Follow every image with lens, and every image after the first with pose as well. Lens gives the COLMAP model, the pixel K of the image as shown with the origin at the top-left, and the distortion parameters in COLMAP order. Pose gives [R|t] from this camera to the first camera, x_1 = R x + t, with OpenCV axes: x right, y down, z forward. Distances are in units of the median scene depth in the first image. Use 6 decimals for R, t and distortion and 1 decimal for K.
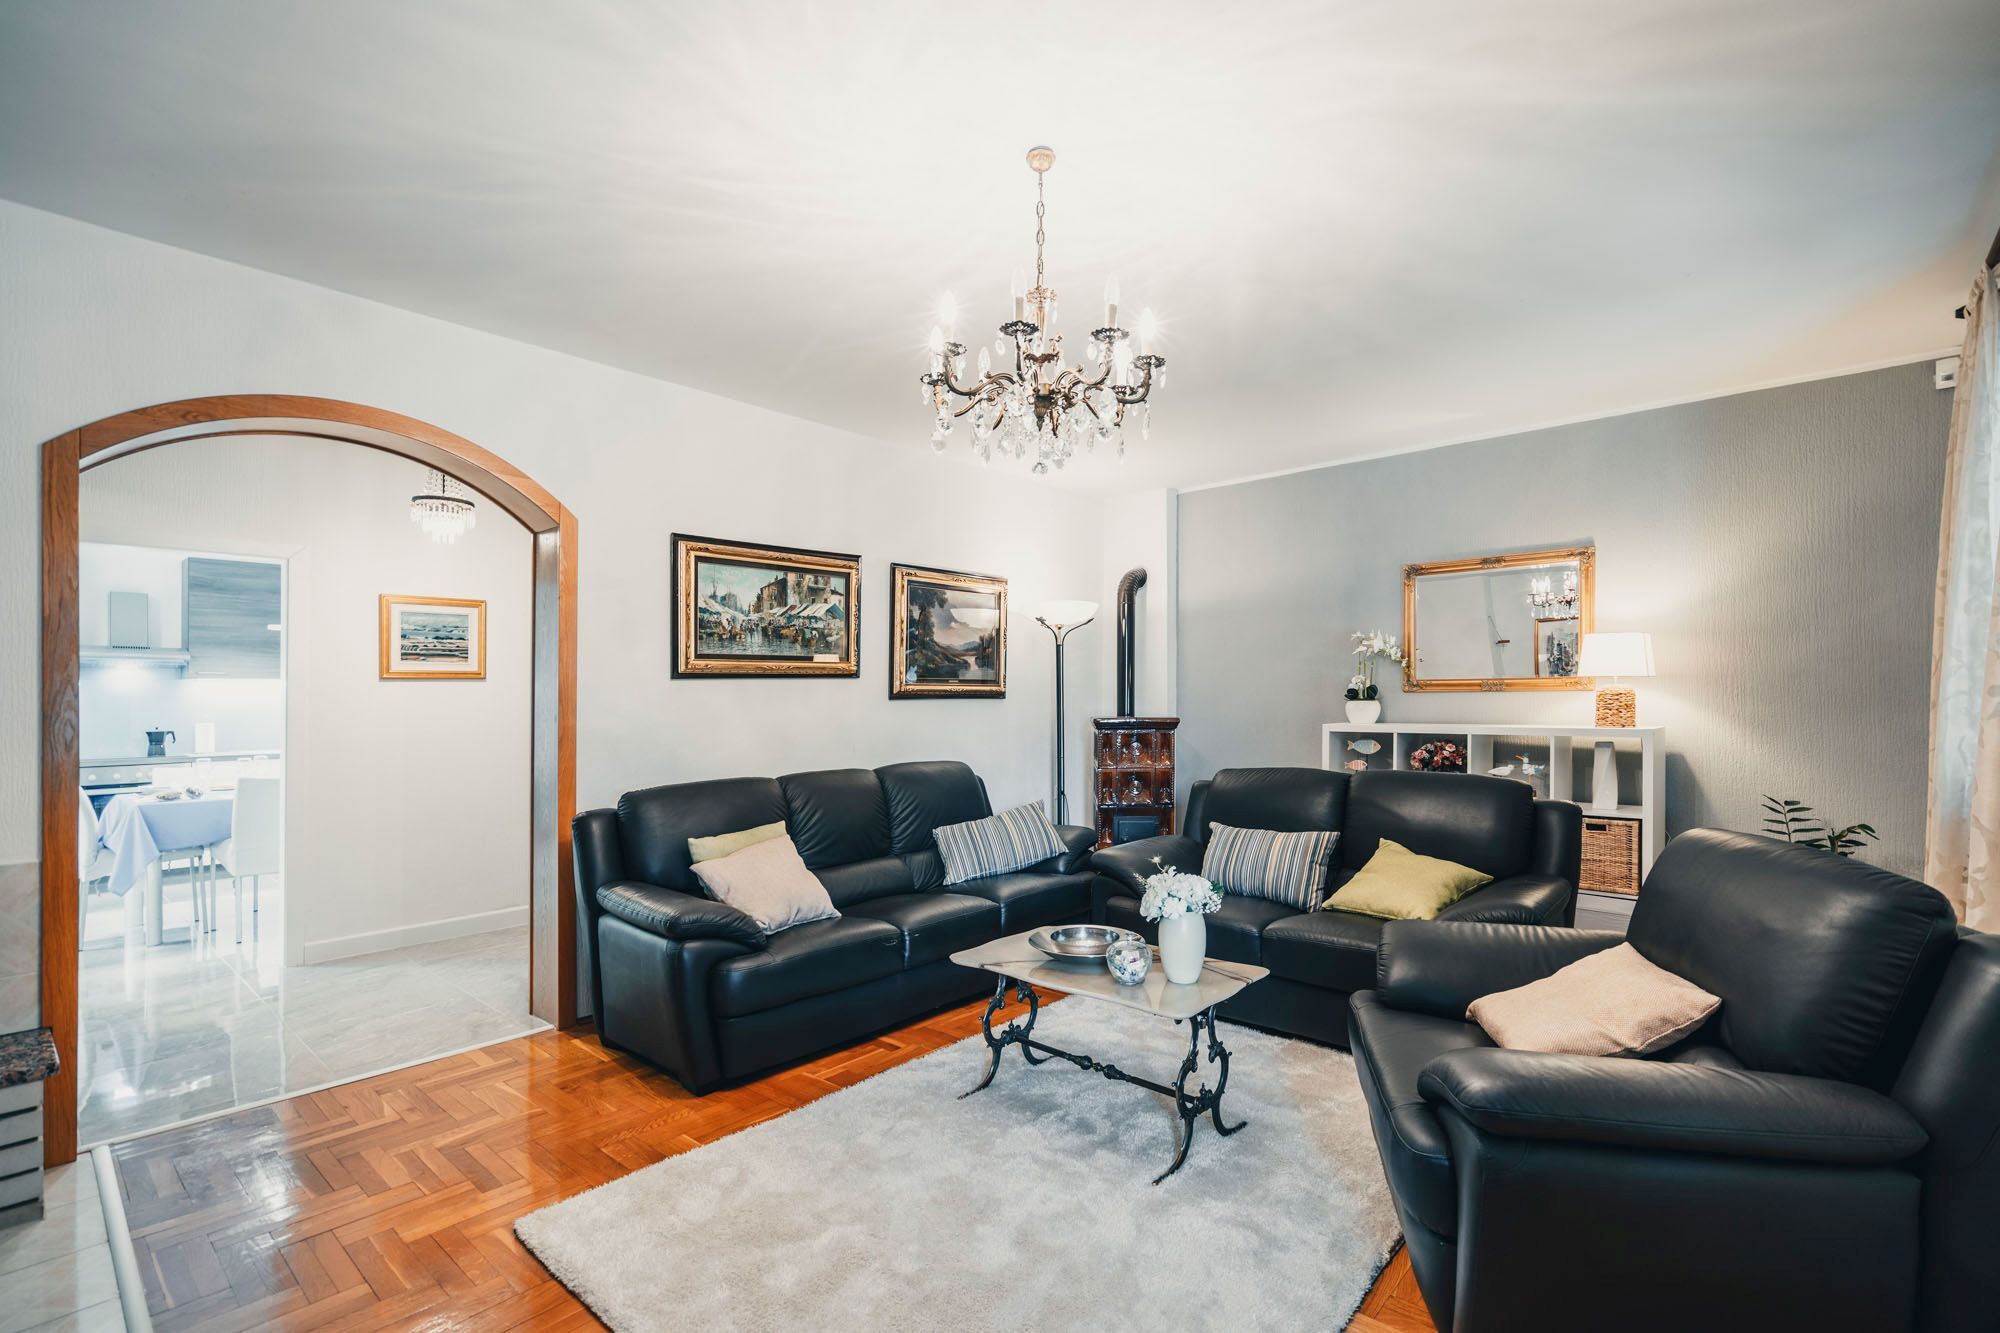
lens RADIAL K [[910.2, 0, 1011.1], [0, 910.2, 678.6], [0, 0, 1]] dist [-0.004342, -0.000260]
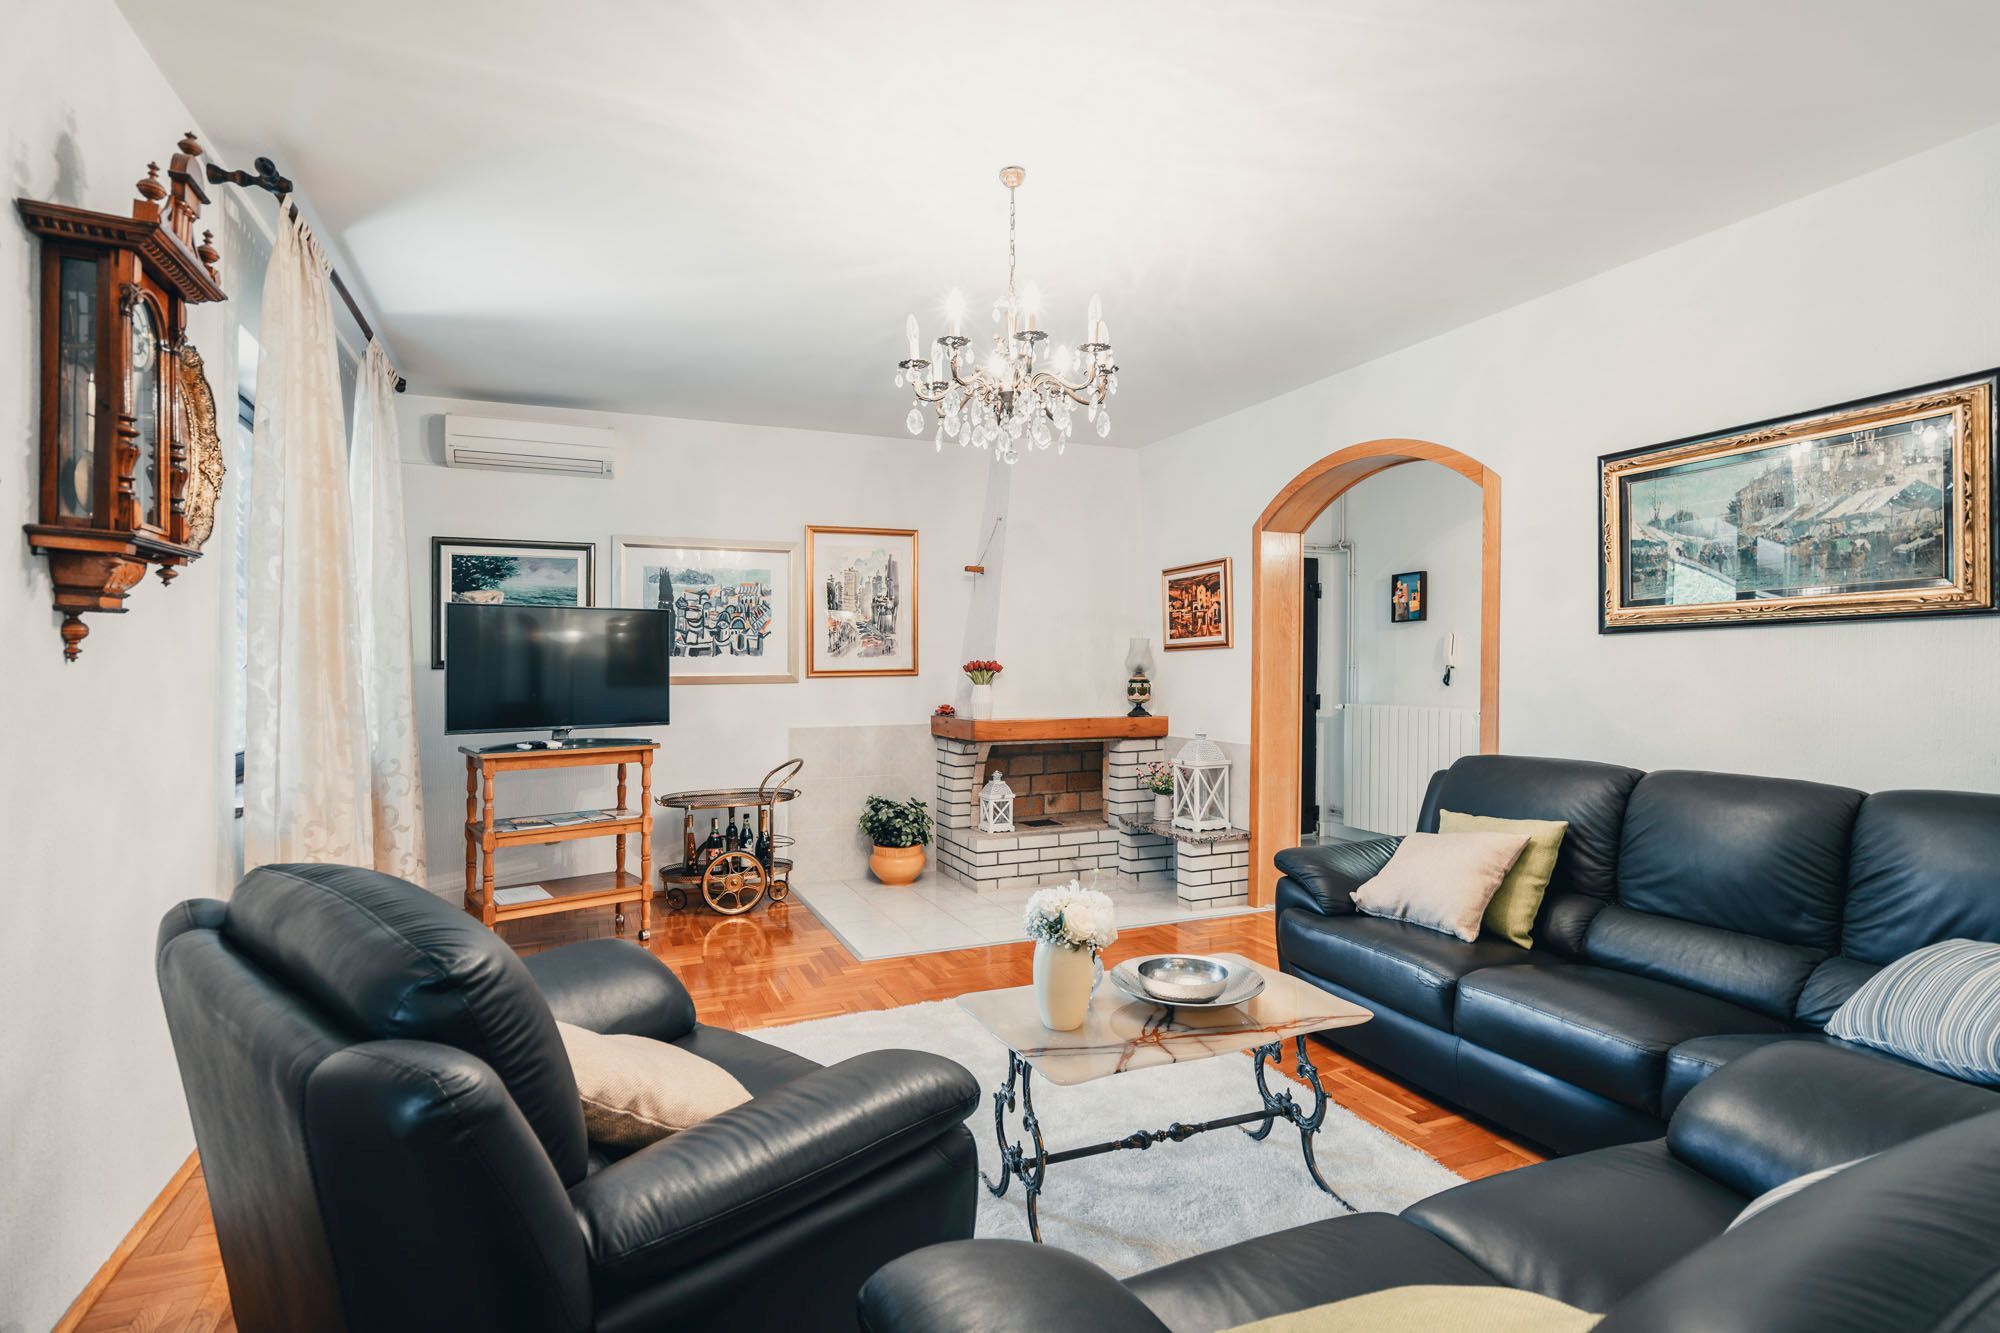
lens RADIAL K [[973.3, 0, 1010.2], [0, 973.3, 623.5], [0, 0, 1]] dist [-0.014715, -0.000585]
pose [[-0.411651, -0.031100, -0.910811, 0.623476], [0.025304, 0.998642, -0.045536, 0.016429], [0.910990, -0.041792, -0.410305, 0.850975]]
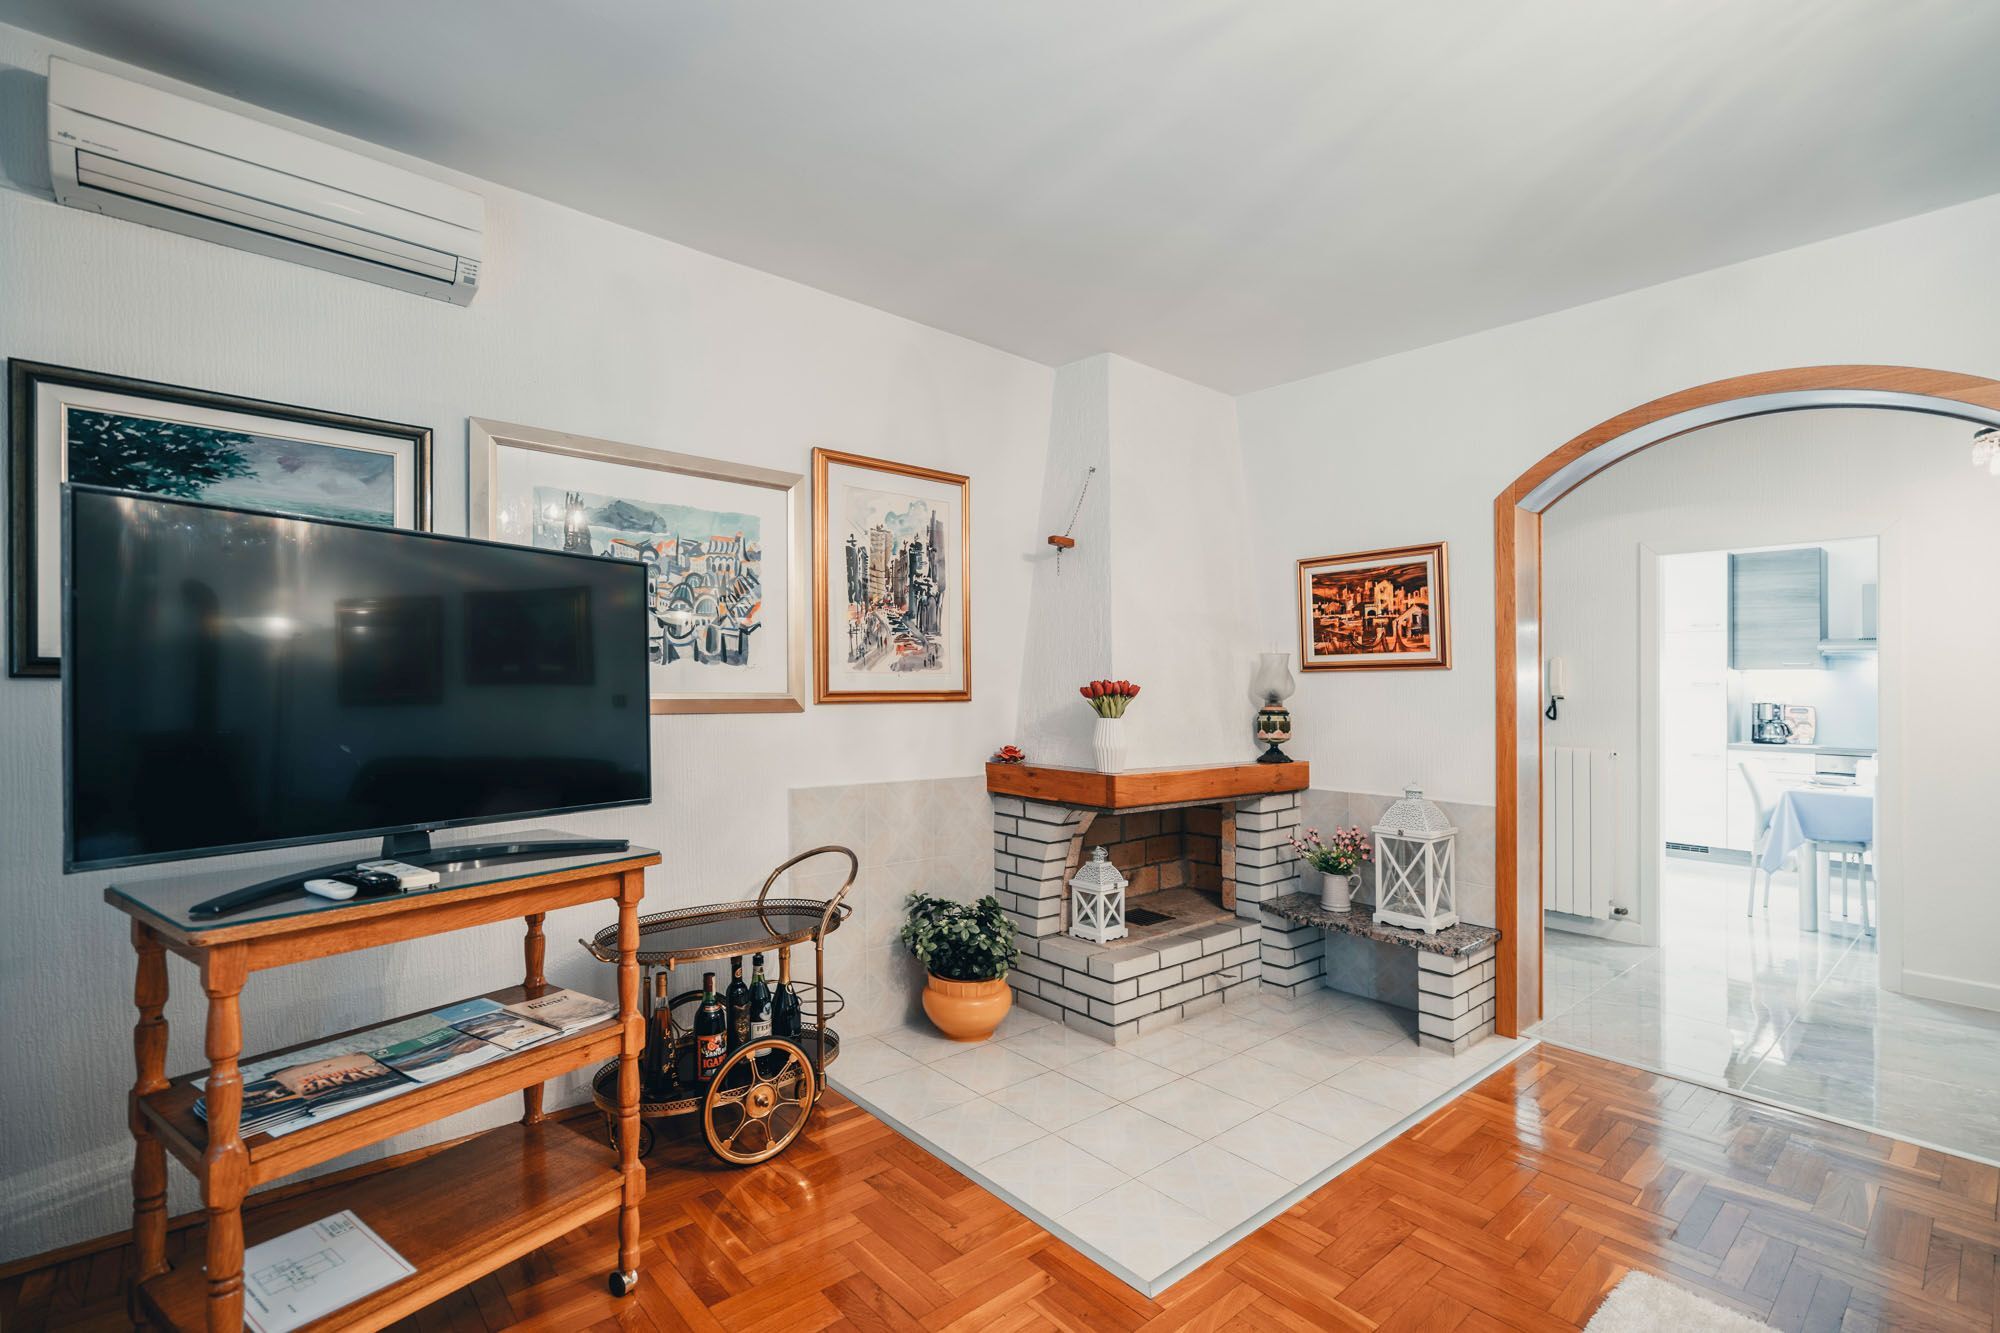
lens RADIAL K [[910.2, 0, 1011.1], [0, 910.2, 678.6], [0, 0, 1]] dist [-0.004342, -0.000260]
pose [[-0.119802, -0.002564, -0.992794, 0.228733], [0.007534, 0.999966, -0.003492, 0.006062], [0.992769, -0.007898, -0.119779, 0.277173]]
